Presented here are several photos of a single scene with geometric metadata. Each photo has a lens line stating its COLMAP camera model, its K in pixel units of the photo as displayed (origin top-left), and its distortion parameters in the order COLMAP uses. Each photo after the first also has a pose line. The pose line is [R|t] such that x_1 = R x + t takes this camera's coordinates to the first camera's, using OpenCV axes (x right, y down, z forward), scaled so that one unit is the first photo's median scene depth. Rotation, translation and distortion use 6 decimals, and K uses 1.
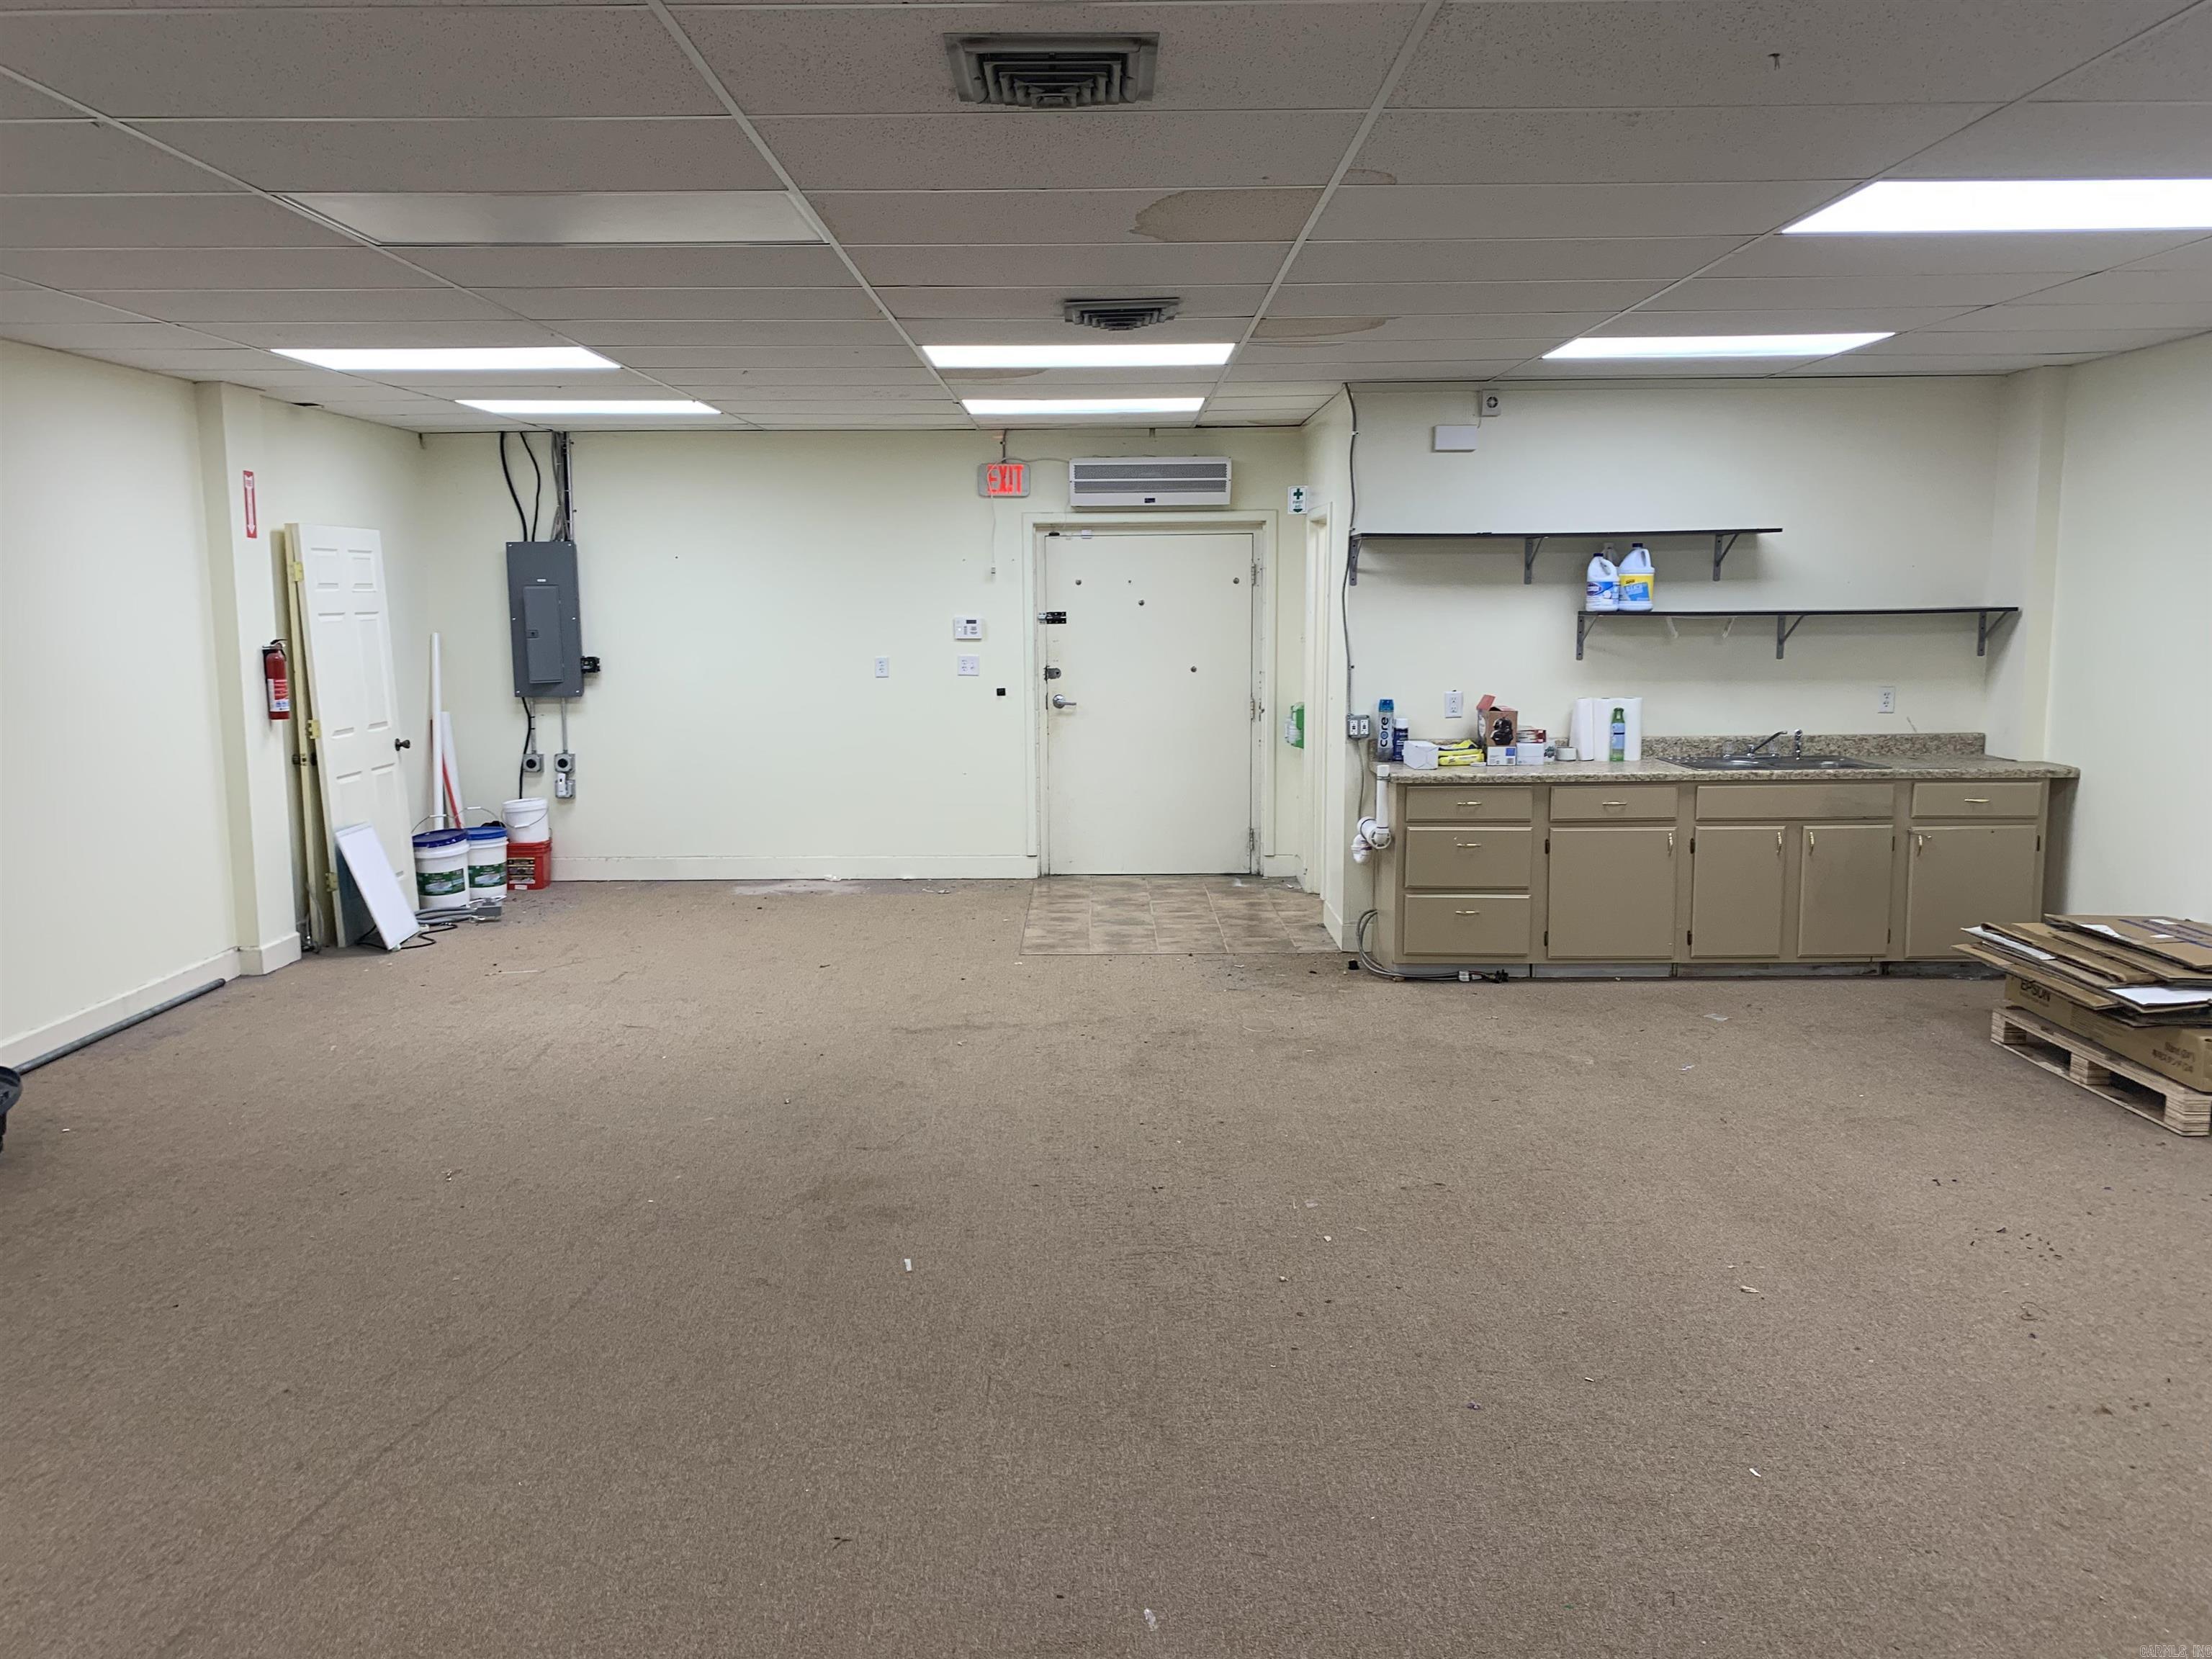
lens RADIAL K [[1698.2, 0, 1071.4], [0, 1698.2, 809.5], [0, 0, 1]] dist [0.010401, -0.003700]
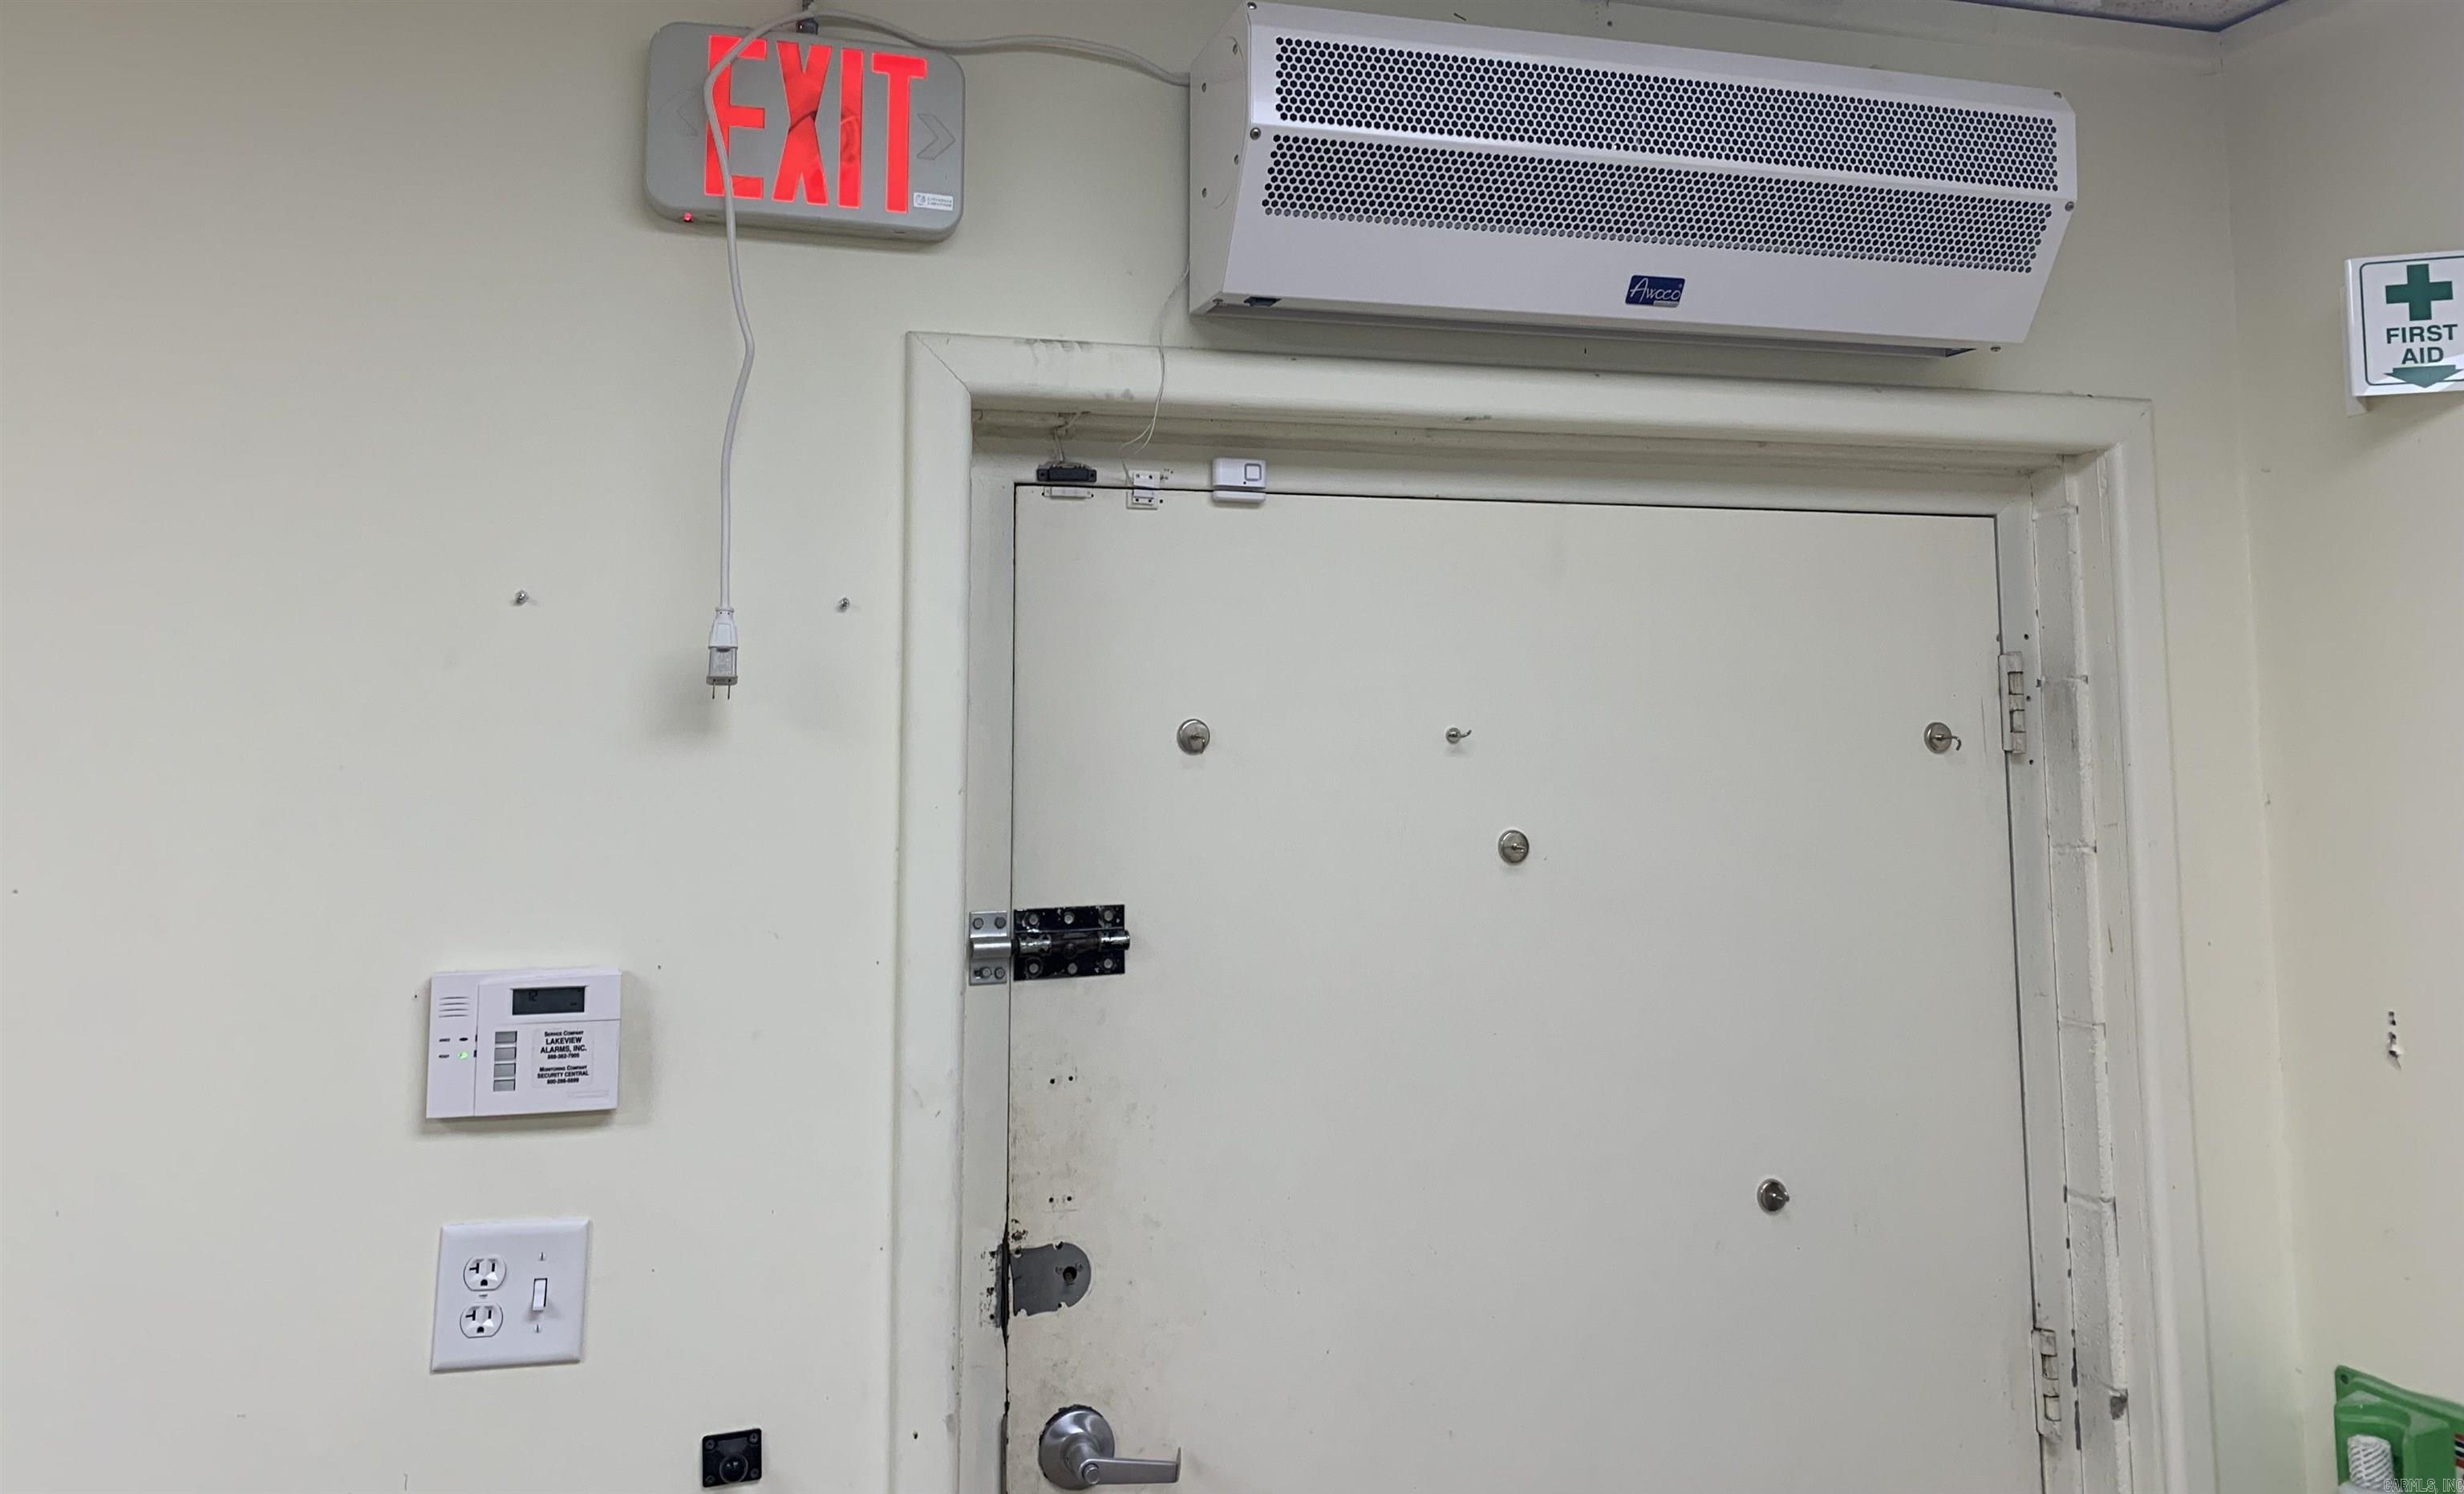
lens RADIAL K [[1888.7, 0, 1269.2], [0, 1888.7, 529.5], [0, 0, 1]] dist [0.006745, -0.003028]
pose [[0.950198, 0.036693, 0.309478, -0.051572], [0.035958, 0.973504, -0.225824, -0.110970], [-0.309565, 0.225706, 0.923703, 0.812408]]
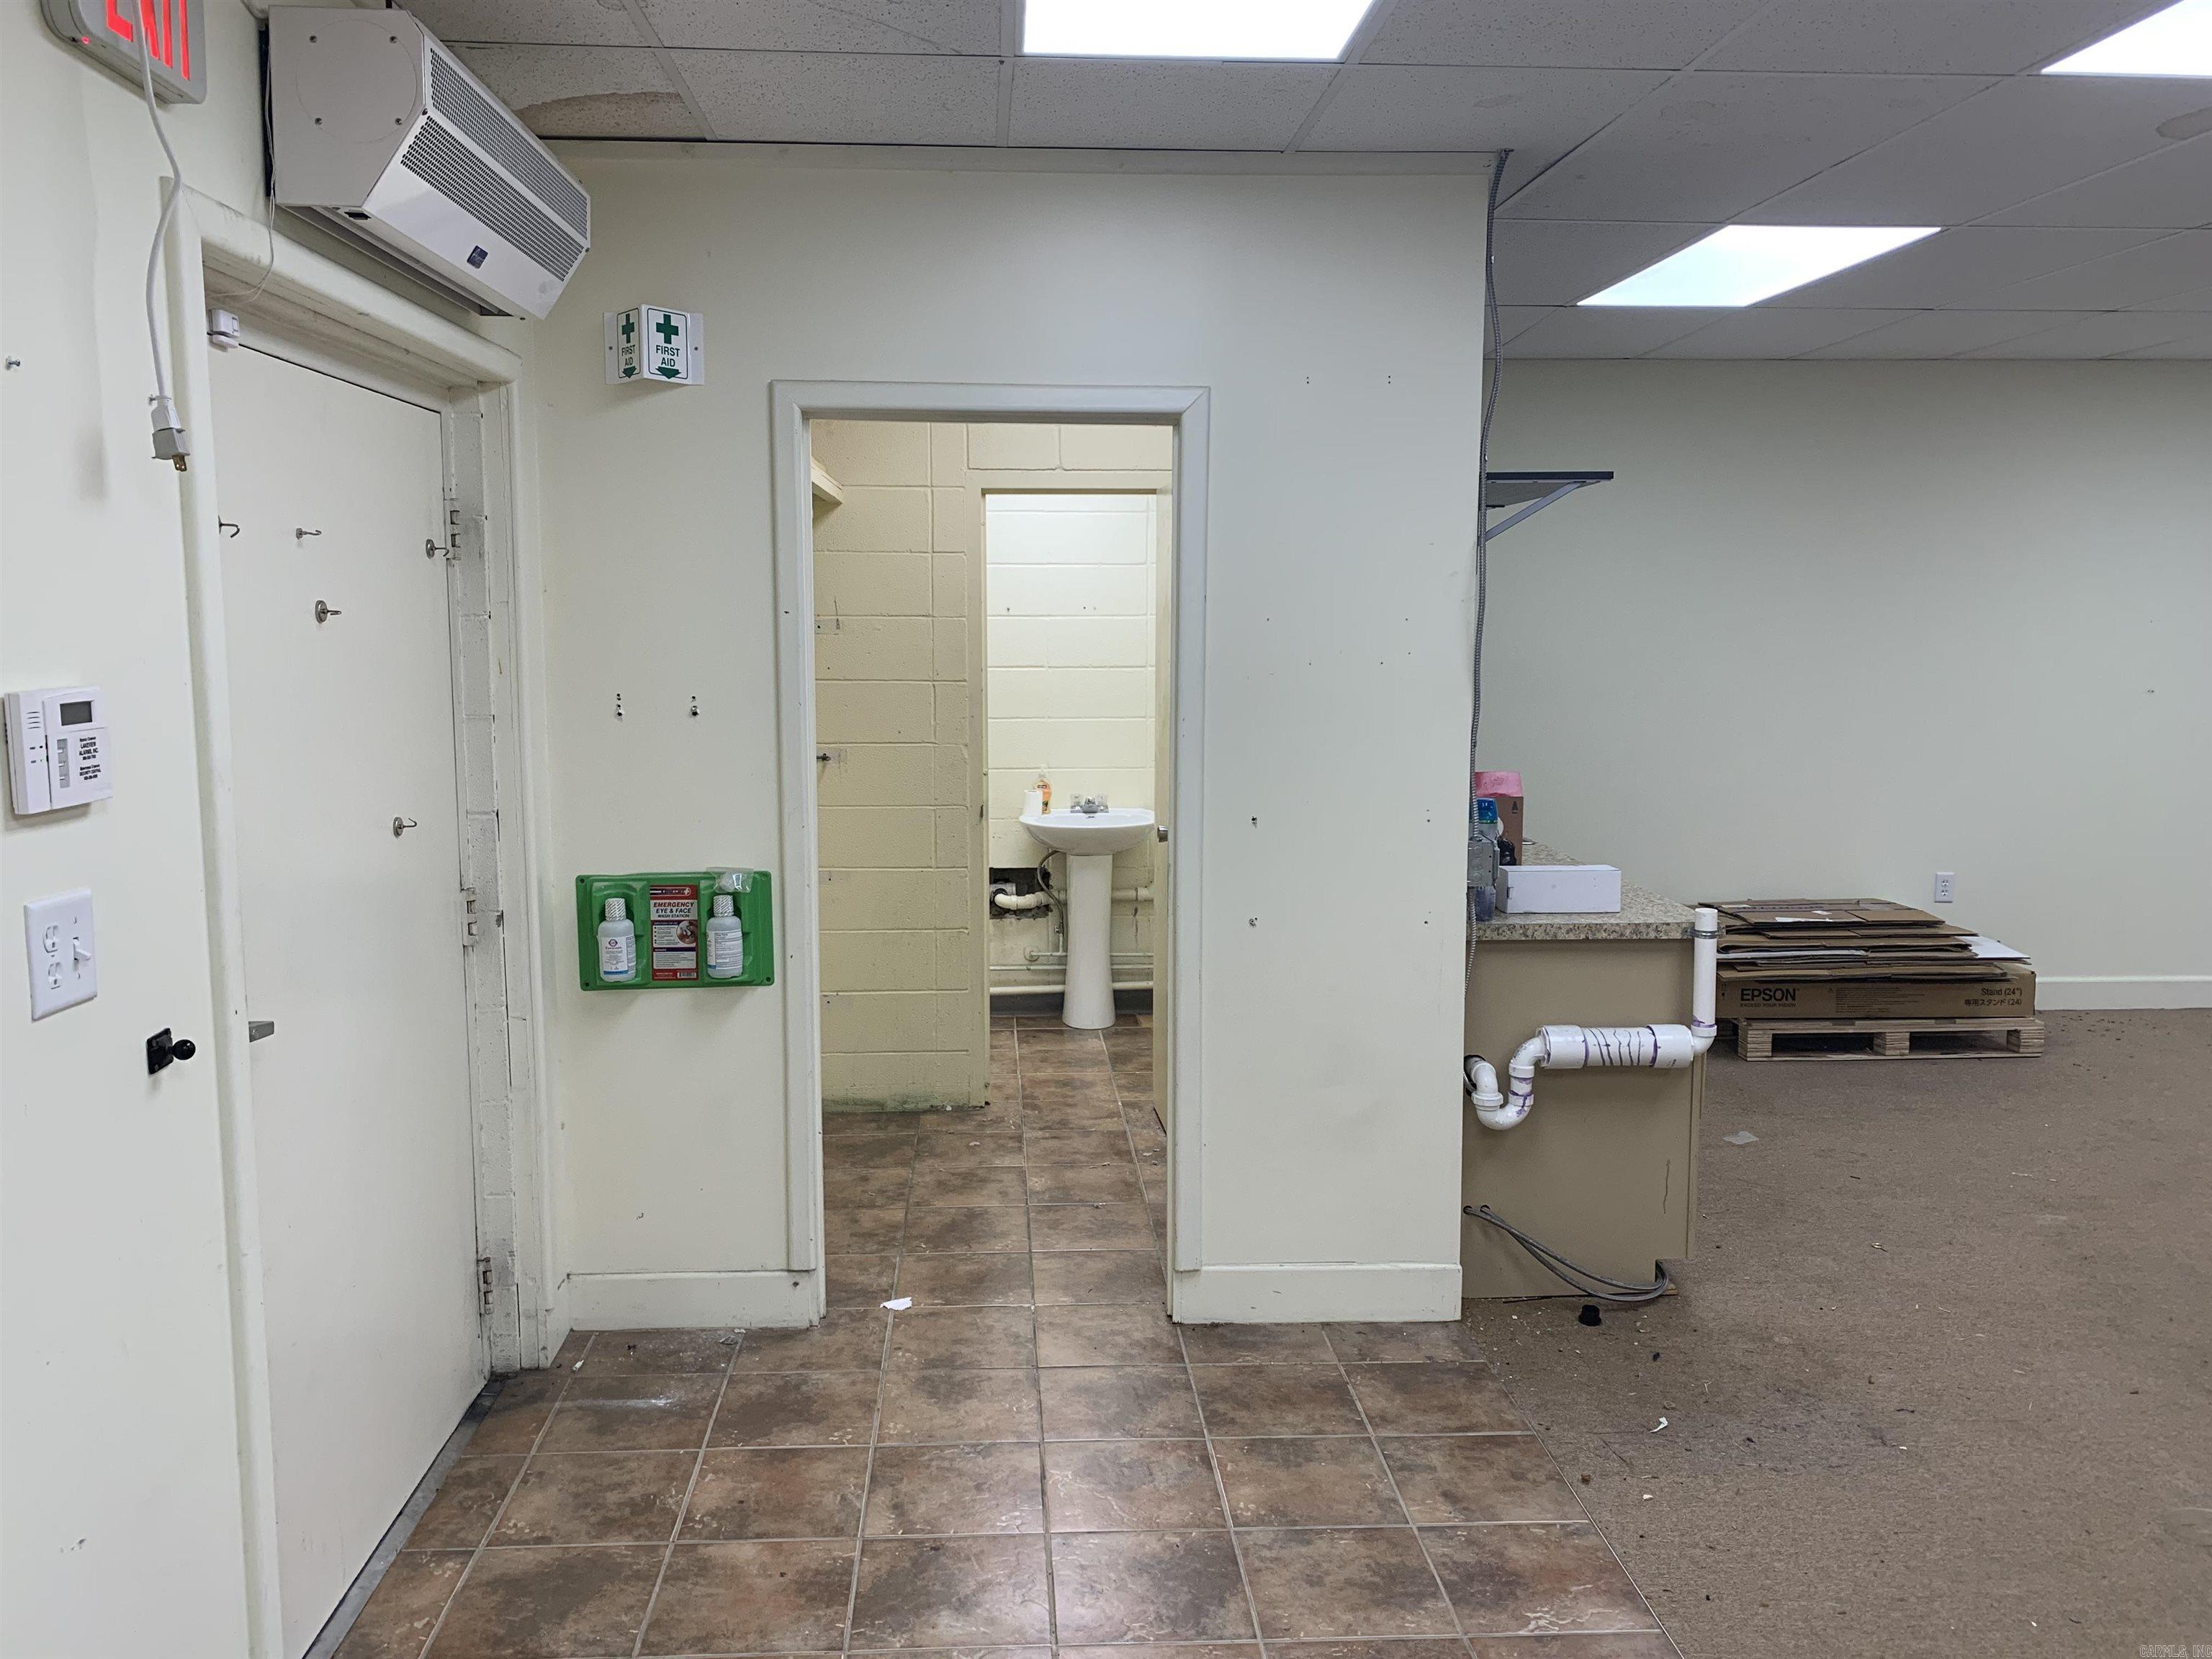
lens RADIAL K [[1698.2, 0, 1071.4], [0, 1698.2, 809.5], [0, 0, 1]] dist [0.010401, -0.003700]
pose [[-0.067498, -0.110933, 0.991533, -0.249255], [0.122803, 0.985319, 0.118597, -0.108857], [-0.990133, 0.129768, -0.052884, 0.903980]]
